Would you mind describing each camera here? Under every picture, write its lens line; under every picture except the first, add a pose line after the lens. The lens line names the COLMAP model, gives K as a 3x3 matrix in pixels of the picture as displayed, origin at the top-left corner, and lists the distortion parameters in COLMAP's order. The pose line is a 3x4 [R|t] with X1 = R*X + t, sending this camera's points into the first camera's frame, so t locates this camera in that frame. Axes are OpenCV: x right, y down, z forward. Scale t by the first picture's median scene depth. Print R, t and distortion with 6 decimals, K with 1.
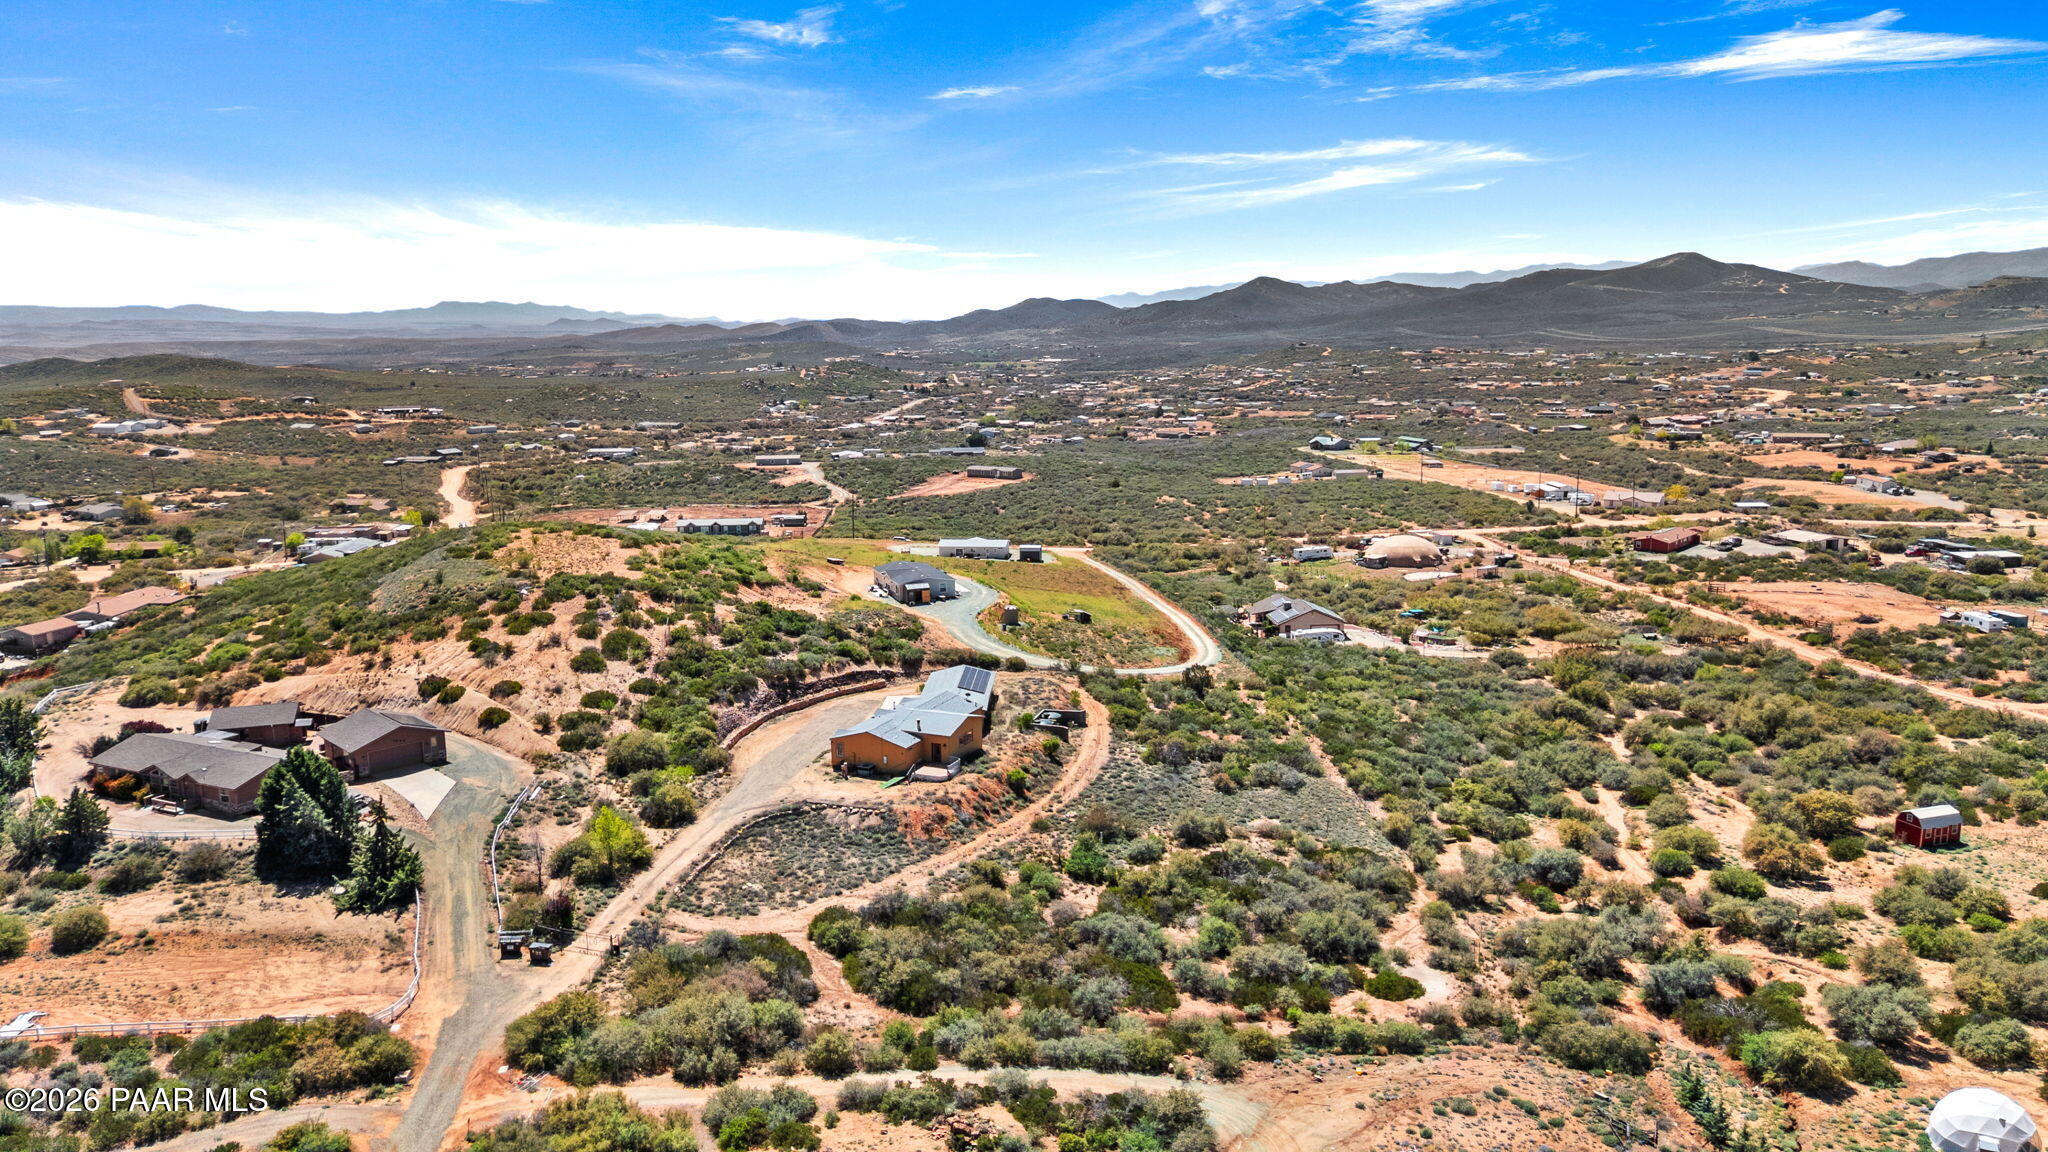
lens RADIAL K [[1445.5, 0, 1024.0], [0, 1445.5, 576.0], [0, 0, 1]] dist [0.092917, -0.093446]
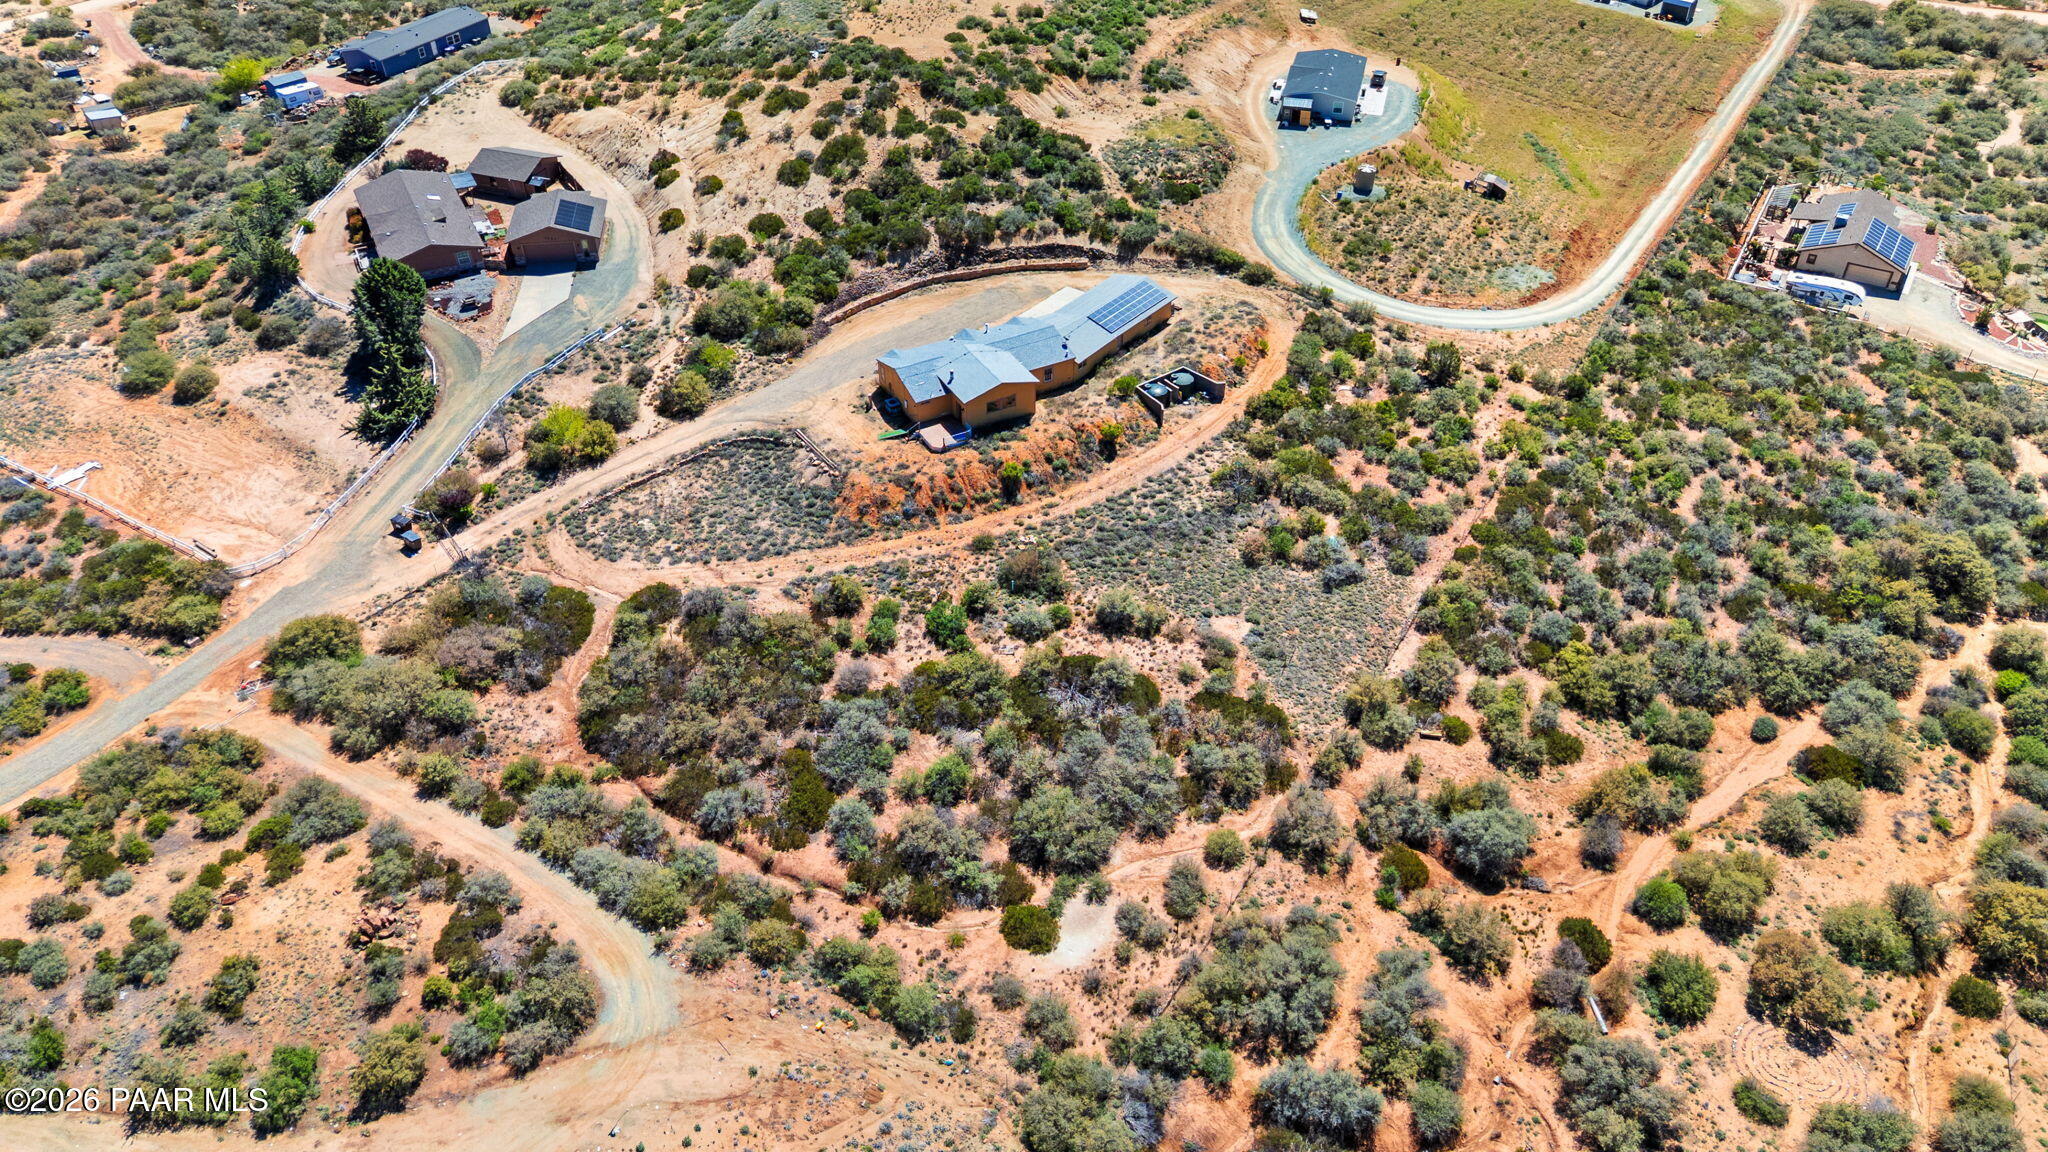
lens RADIAL K [[1445.5, 0, 1024.0], [0, 1445.5, 576.0], [0, 0, 1]] dist [0.092917, -0.093446]
pose [[0.814156, 0.369904, -0.447573, 0.333102], [-0.114433, 0.857918, 0.500881, -0.198276], [0.569259, -0.356578, 0.740808, 0.260540]]
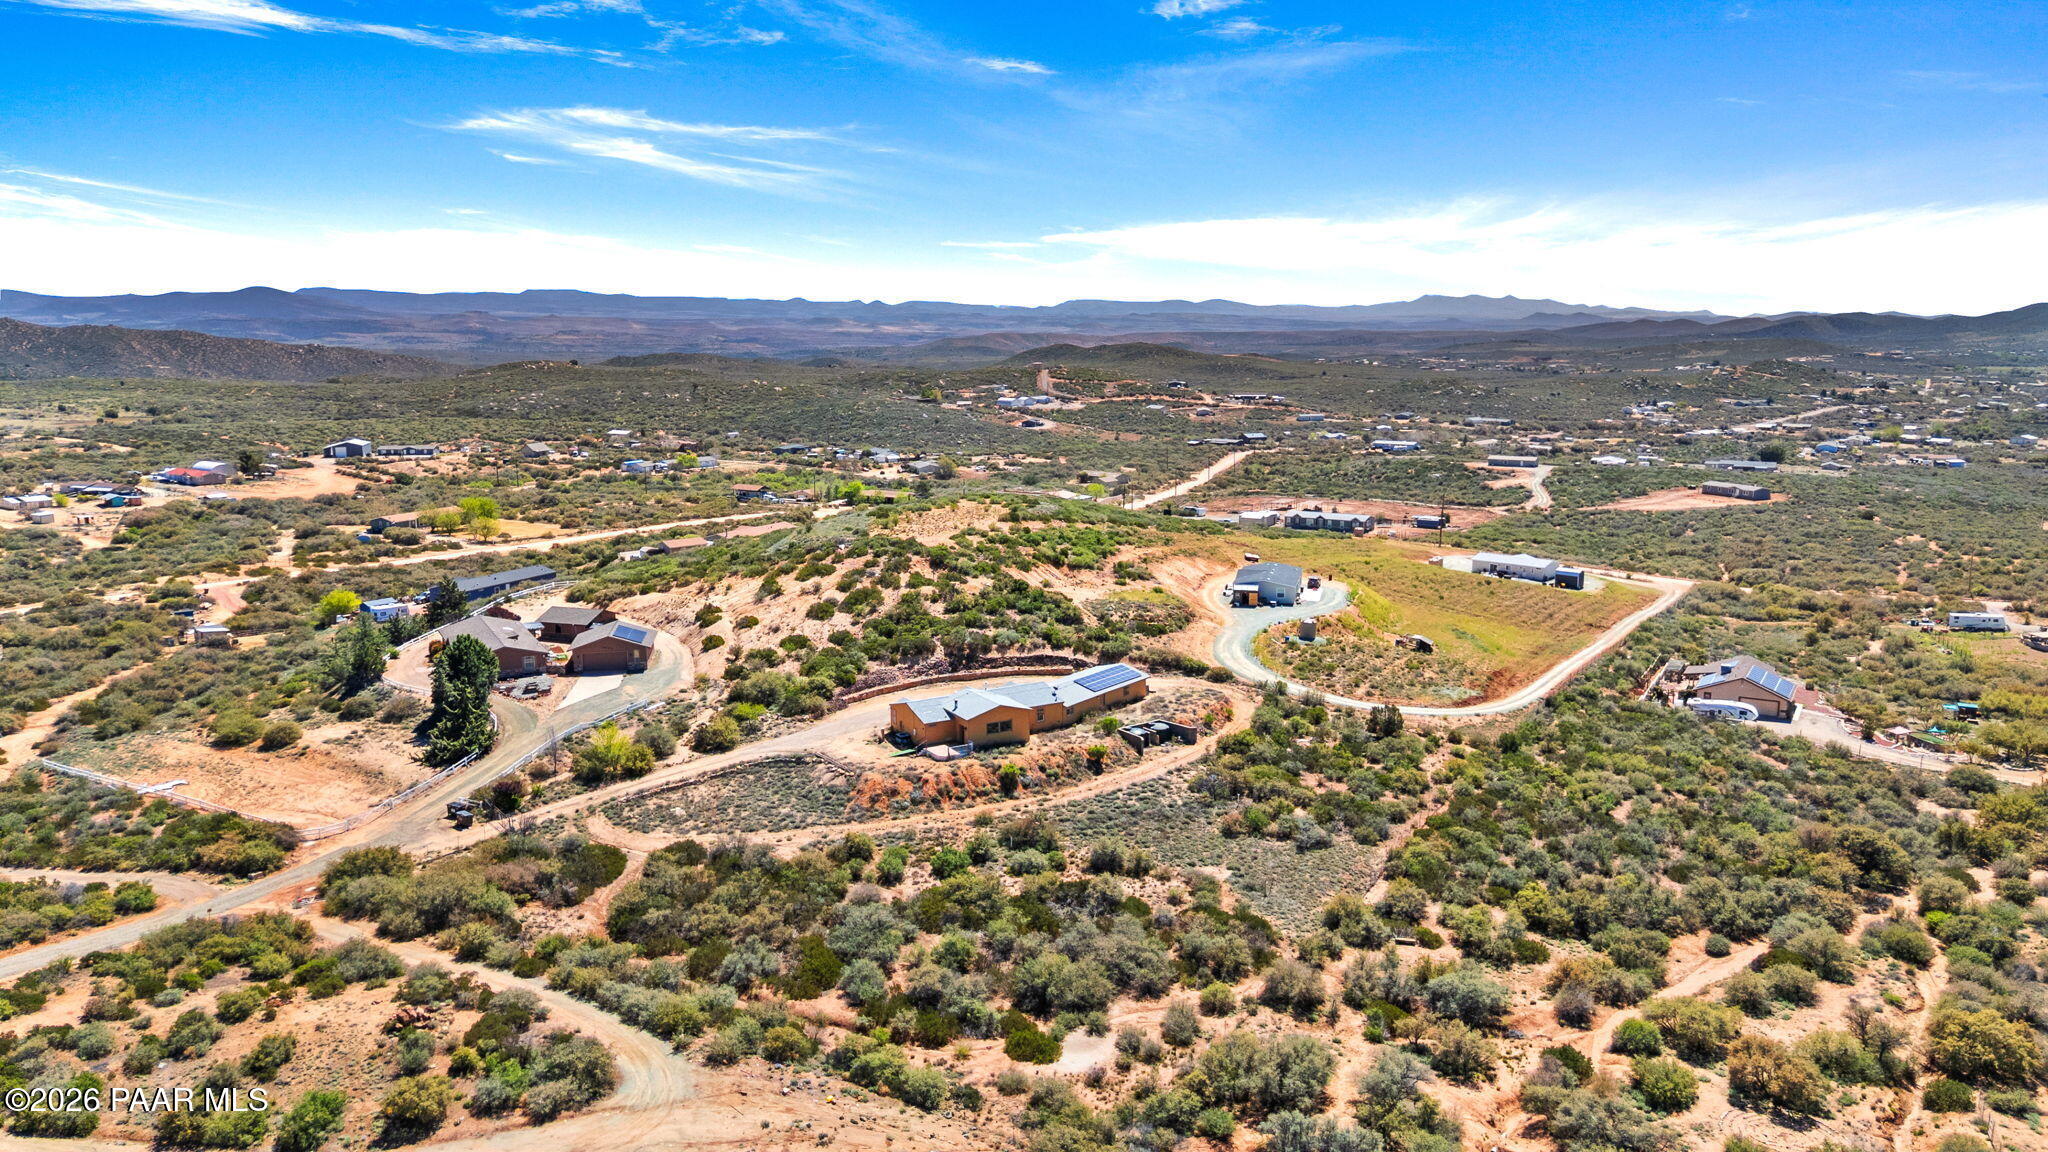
lens RADIAL K [[1445.5, 0, 1024.0], [0, 1445.5, 576.0], [0, 0, 1]] dist [0.092917, -0.093446]
pose [[0.821240, 0.113973, -0.559085, 0.427719], [-0.111759, 0.992998, 0.038266, -0.025834], [0.559531, 0.031058, 0.828227, 0.147428]]
